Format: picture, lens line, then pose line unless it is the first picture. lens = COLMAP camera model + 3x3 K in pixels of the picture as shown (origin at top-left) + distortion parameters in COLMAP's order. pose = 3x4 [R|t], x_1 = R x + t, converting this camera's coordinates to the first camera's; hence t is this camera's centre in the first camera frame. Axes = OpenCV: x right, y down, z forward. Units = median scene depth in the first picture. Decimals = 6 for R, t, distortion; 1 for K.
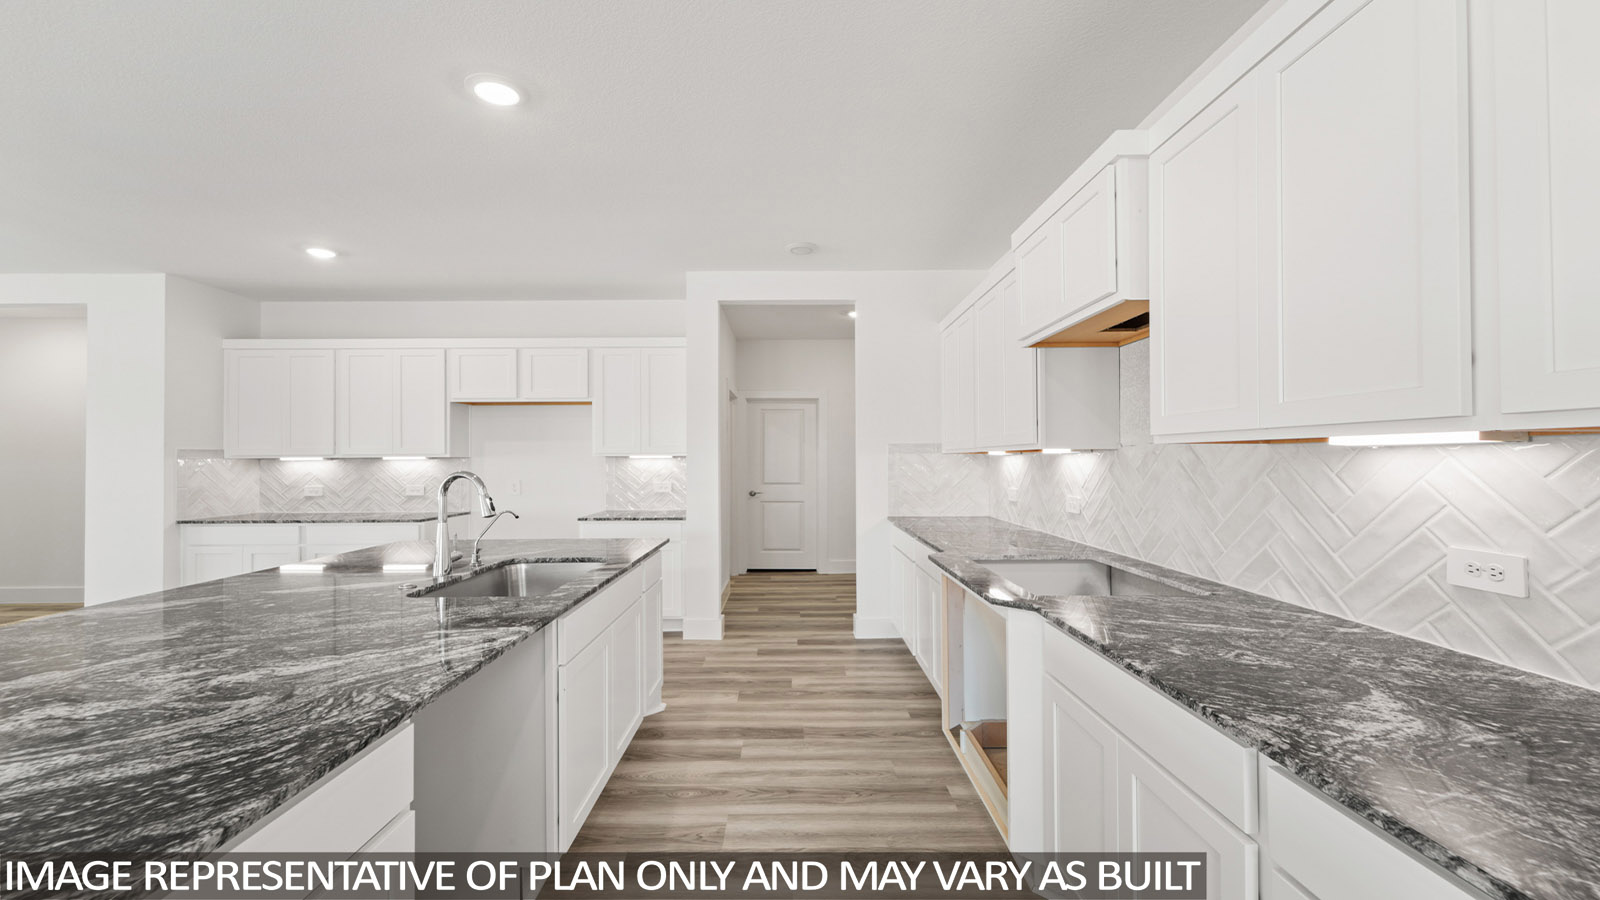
lens RADIAL K [[662.2, 0, 799.9], [0, 662.2, 457.7], [0, 0, 1]] dist [-0.004506, -0.000072]
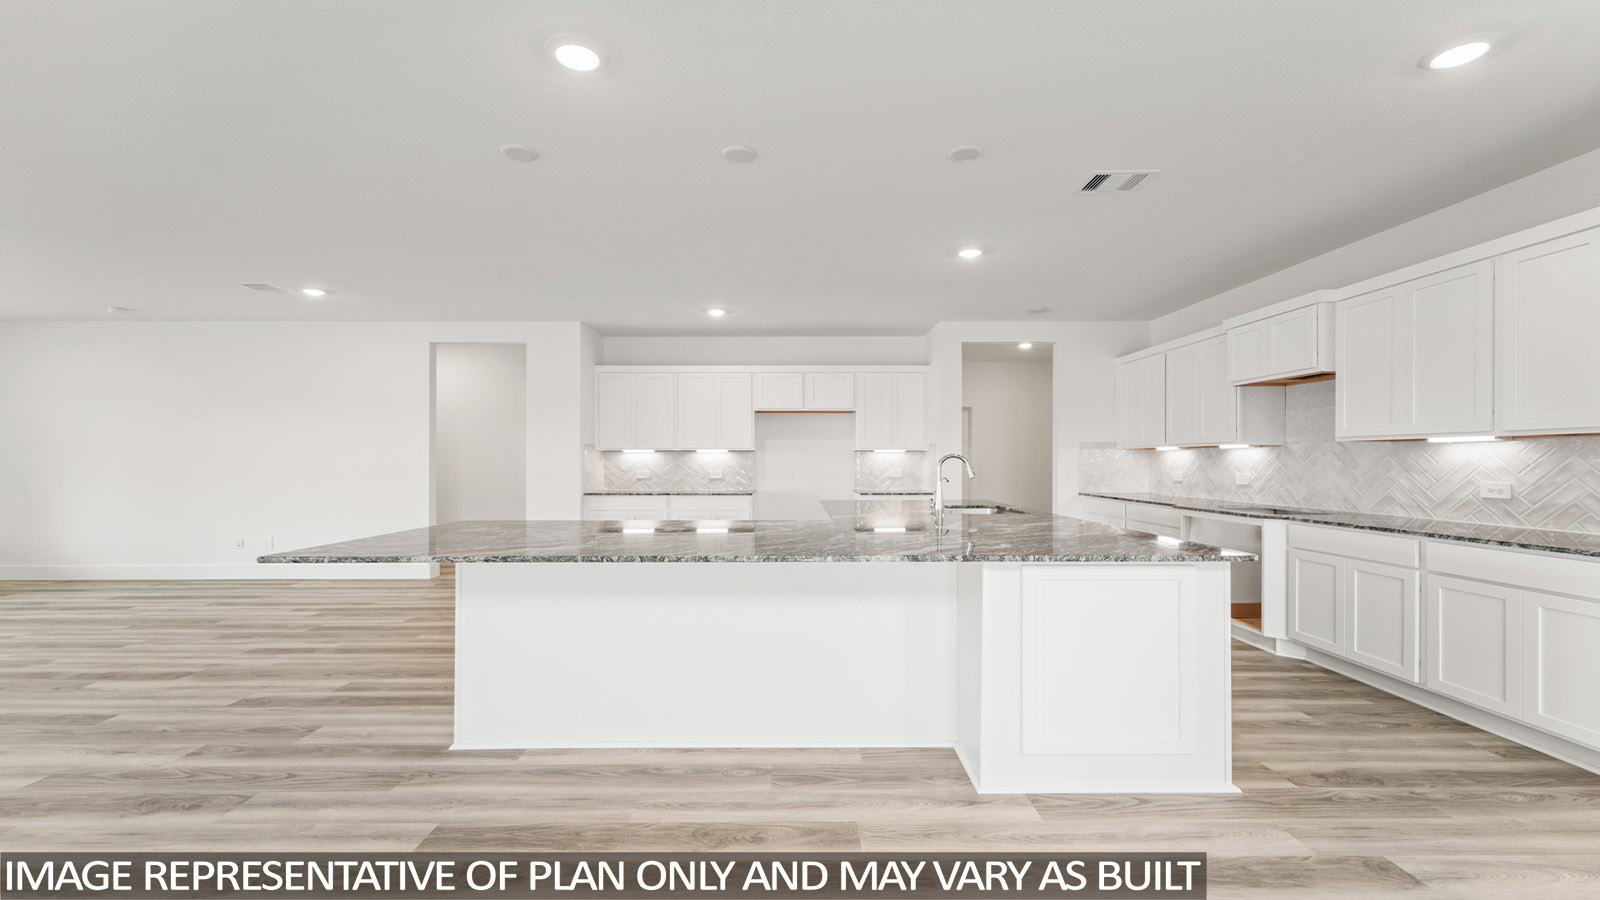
lens RADIAL K [[662.2, 0, 801.5], [0, 662.2, 465.2], [0, 0, 1]] dist [-0.004506, -0.000072]
pose [[0.999982, 0.005141, -0.003244, -0.505033], [-0.005104, 0.999924, 0.011183, 0.017512], [0.003302, -0.011166, 0.999932, -0.480162]]
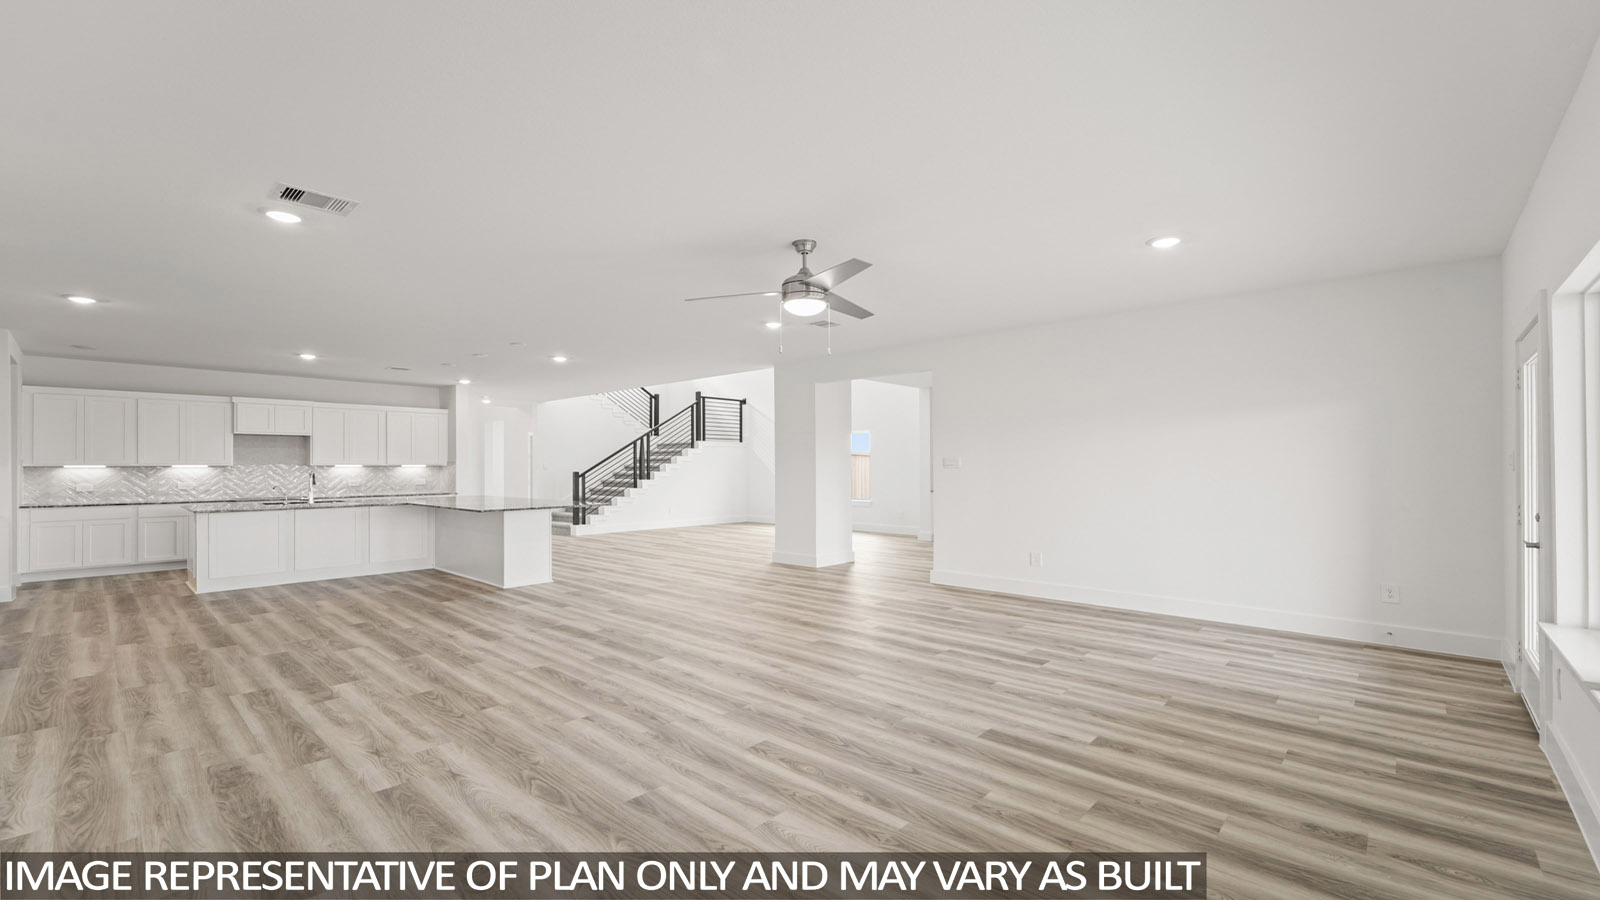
lens RADIAL K [[662.2, 0, 800.9], [0, 662.2, 461.1], [0, 0, 1]] dist [-0.004506, -0.000072]
pose [[-0.723619, 0.013517, 0.690067, -2.527257], [0.004354, 0.999878, -0.015021, 0.016618], [-0.690186, -0.007865, -0.723589, 0.970540]]
